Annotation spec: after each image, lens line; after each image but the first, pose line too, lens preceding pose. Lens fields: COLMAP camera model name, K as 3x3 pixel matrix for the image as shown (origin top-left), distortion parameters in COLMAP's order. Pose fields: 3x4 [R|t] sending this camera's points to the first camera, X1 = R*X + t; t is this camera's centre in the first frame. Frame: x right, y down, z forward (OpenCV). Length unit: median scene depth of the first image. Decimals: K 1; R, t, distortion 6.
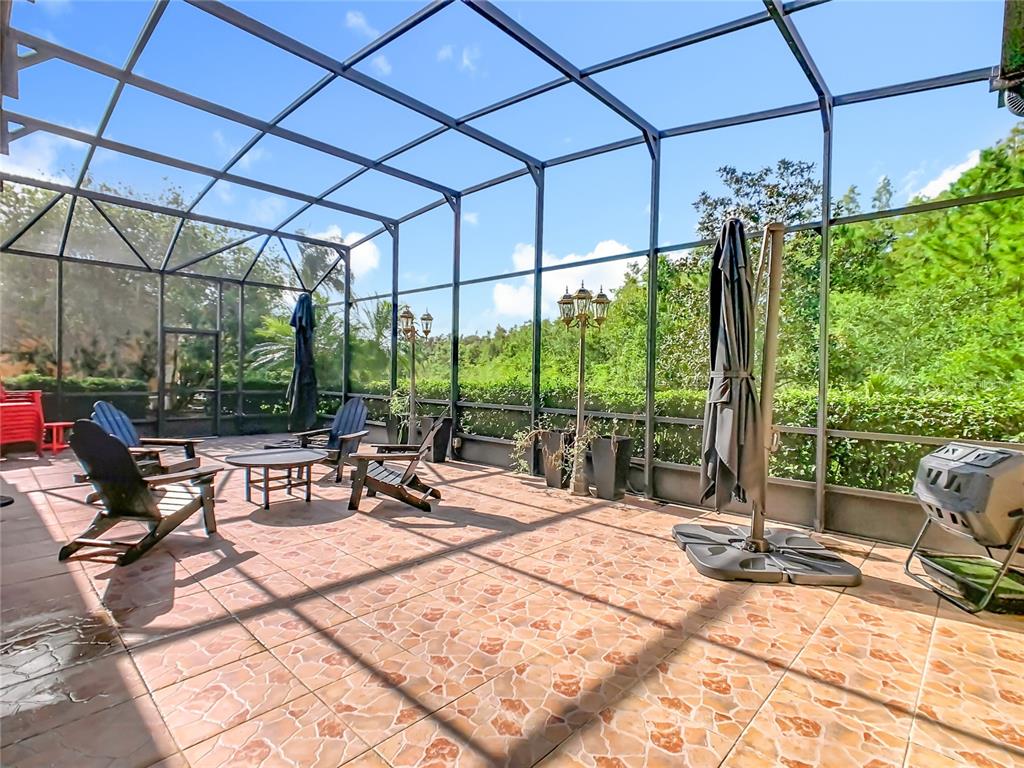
lens RADIAL K [[522.2, 0, 522.3], [0, 522.2, 379.6], [0, 0, 1]] dist [-0.021515, 0.008692]
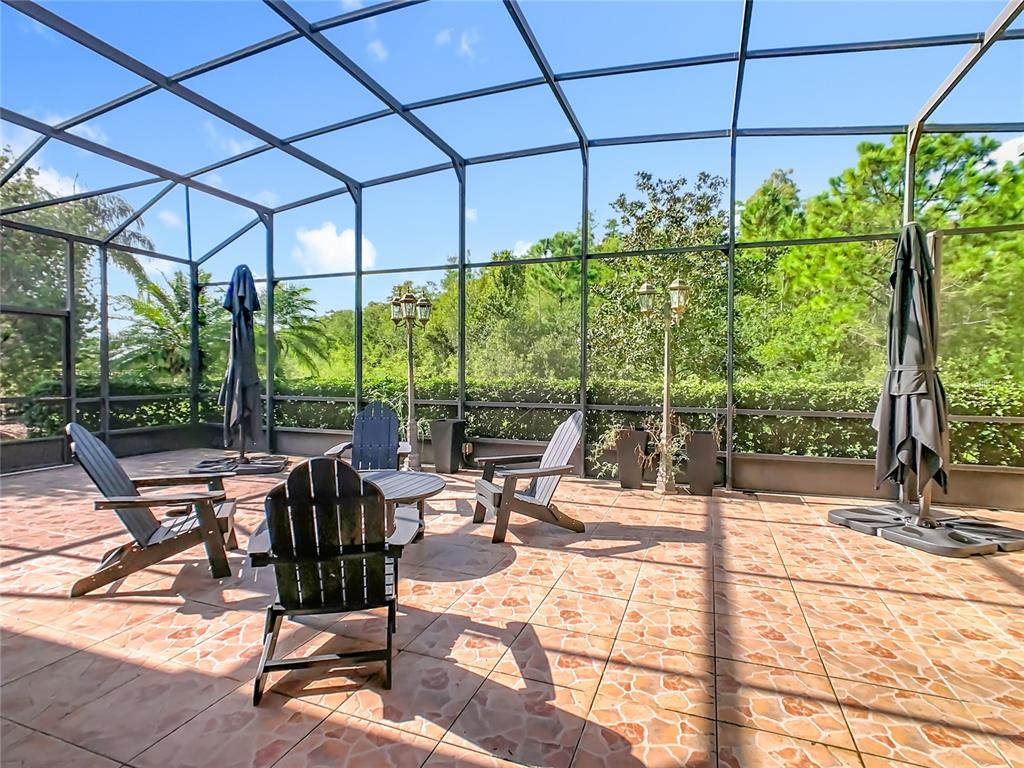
lens RADIAL K [[522.2, 0, 522.3], [0, 522.2, 379.6], [0, 0, 1]] dist [-0.021515, 0.008692]
pose [[0.918727, -0.019653, 0.394405, -0.682501], [0.014734, 0.999771, 0.015496, -0.011998], [-0.394619, -0.008425, 0.918806, 0.294261]]
